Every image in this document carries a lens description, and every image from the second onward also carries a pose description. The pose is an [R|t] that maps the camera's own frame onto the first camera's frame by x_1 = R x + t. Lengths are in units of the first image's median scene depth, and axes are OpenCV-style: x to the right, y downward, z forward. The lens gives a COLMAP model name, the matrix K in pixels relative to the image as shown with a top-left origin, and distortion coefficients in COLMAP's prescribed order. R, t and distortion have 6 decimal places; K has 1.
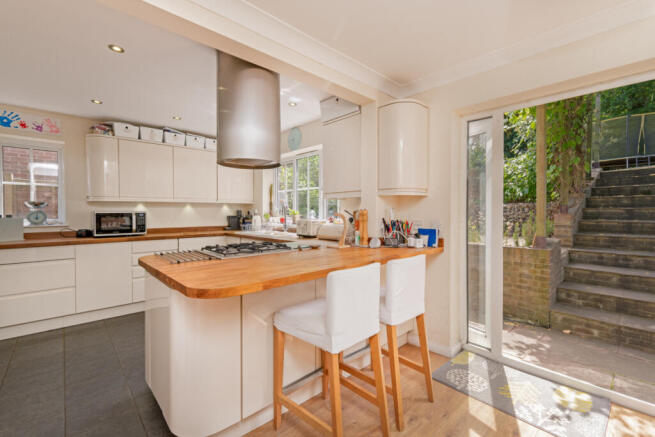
lens RADIAL K [[287.8, 0, 324.4], [0, 287.8, 214.9], [0, 0, 1]] dist [0.001723, 0.000282]
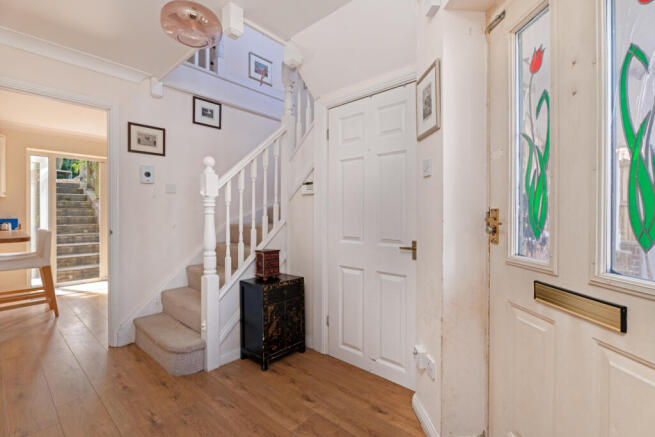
lens RADIAL K [[283.7, 0, 327.5], [0, 283.7, 218.5], [0, 0, 1]] dist [-0.000482, -0.000042]
pose [[-0.107535, -0.014797, 0.994091, -0.751241], [0.008098, 0.999843, 0.015759, 0.019816], [-0.994168, 0.009745, -0.107398, -0.315155]]
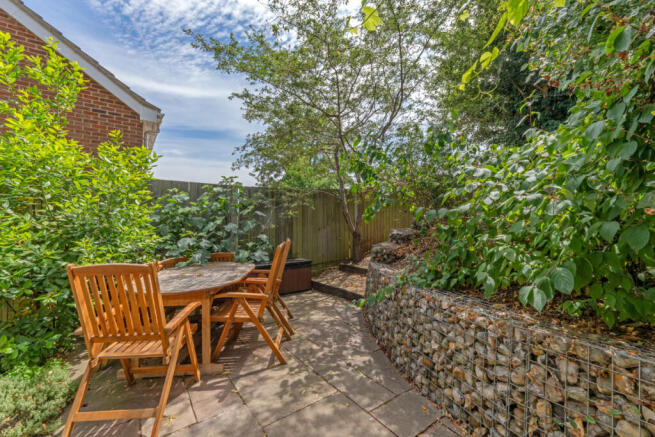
lens RADIAL K [[287.8, 0, 324.4], [0, 287.8, 214.9], [0, 0, 1]] dist [0.001723, 0.000282]
pose [[0.994872, -0.005378, -0.101004, 0.783022], [-0.000037, 0.998566, -0.053529, -0.177812], [0.101147, 0.053258, 0.993445, 1.097228]]
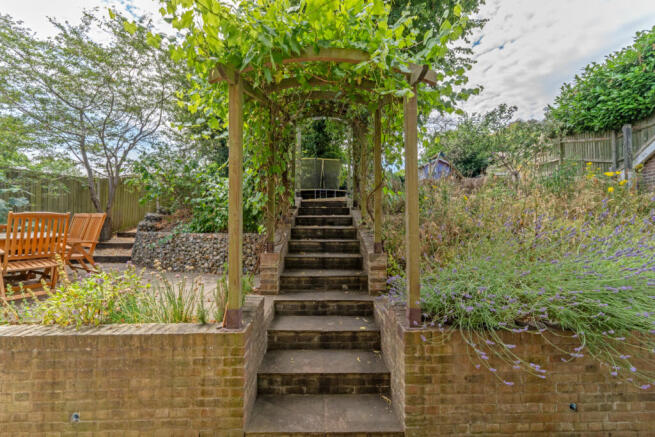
lens RADIAL K [[287.8, 0, 324.4], [0, 287.8, 214.9], [0, 0, 1]] dist [0.001723, 0.000282]
pose [[0.662031, 0.029832, 0.748883, 0.343801], [0.007806, 0.998879, -0.046691, -0.077488], [-0.749436, 0.036757, 0.661056, 0.369389]]
